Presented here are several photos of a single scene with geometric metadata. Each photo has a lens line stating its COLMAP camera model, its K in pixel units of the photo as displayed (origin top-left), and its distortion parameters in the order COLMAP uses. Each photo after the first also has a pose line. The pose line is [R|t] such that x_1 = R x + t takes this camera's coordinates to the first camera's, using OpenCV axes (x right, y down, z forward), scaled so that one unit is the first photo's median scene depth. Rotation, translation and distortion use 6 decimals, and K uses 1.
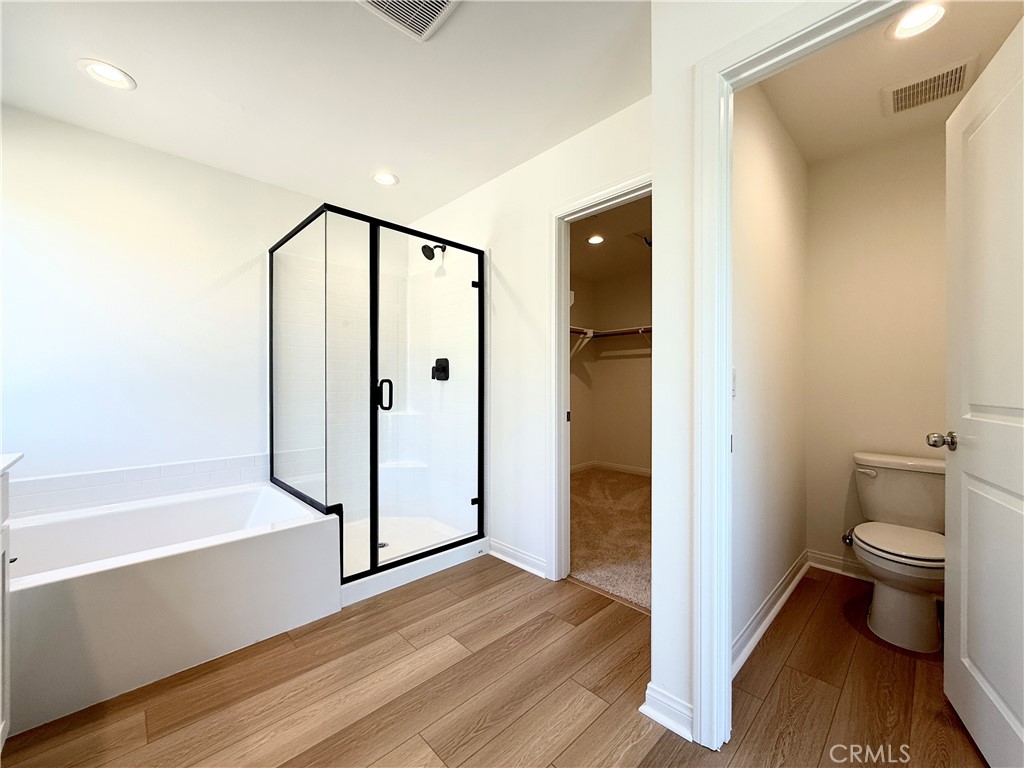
lens RADIAL K [[409.2, 0, 506.0], [0, 409.2, 386.6], [0, 0, 1]] dist [-0.003560, 0.000223]
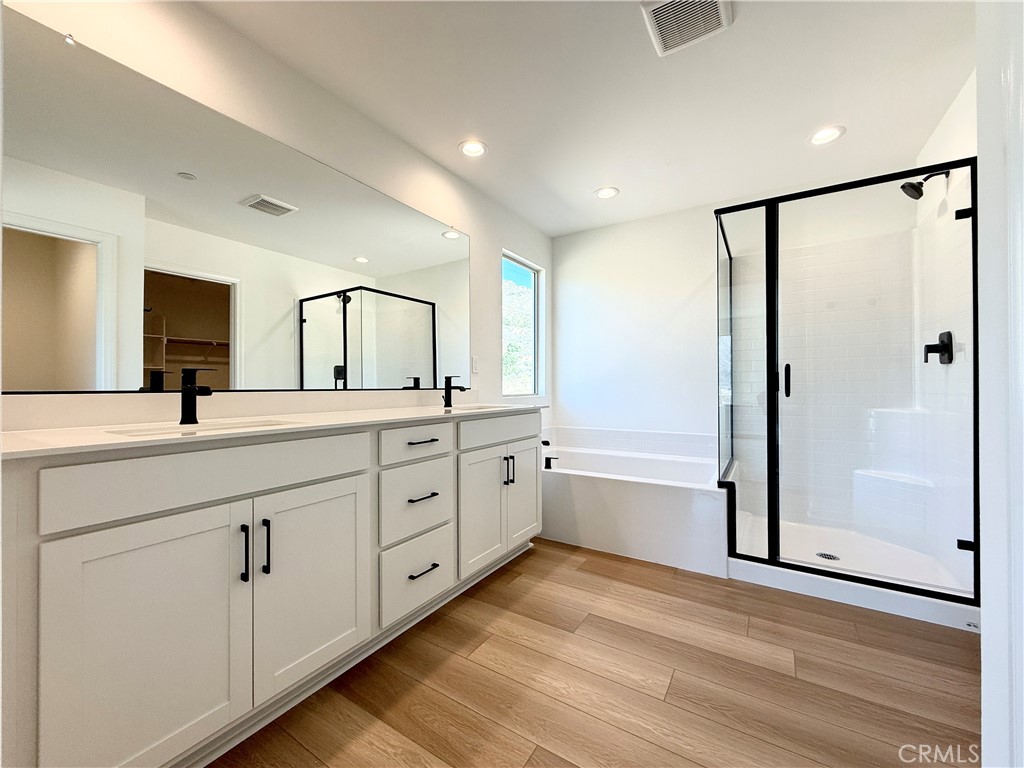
lens RADIAL K [[409.2, 0, 508.2], [0, 409.2, 384.8], [0, 0, 1]] dist [-0.003560, 0.000223]
pose [[0.228026, -0.003687, -0.973648, 0.482623], [-0.005439, 0.999972, -0.005061, 0.039417], [0.973640, 0.006450, 0.227999, 0.172589]]
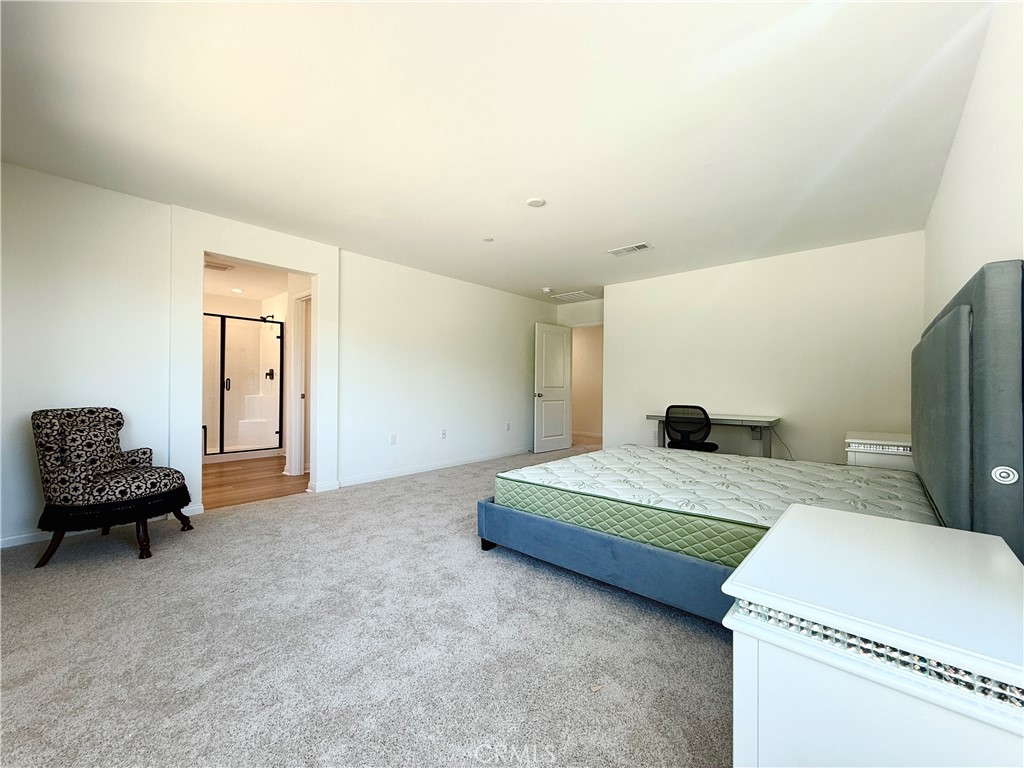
lens RADIAL K [[409.2, 0, 505.5], [0, 409.2, 386.2], [0, 0, 1]] dist [-0.003560, 0.000223]
pose [[0.998024, -0.004019, 0.062707, 1.278393], [0.004985, 0.999871, -0.015260, 0.078779], [-0.062638, 0.015542, 0.997915, -1.649856]]
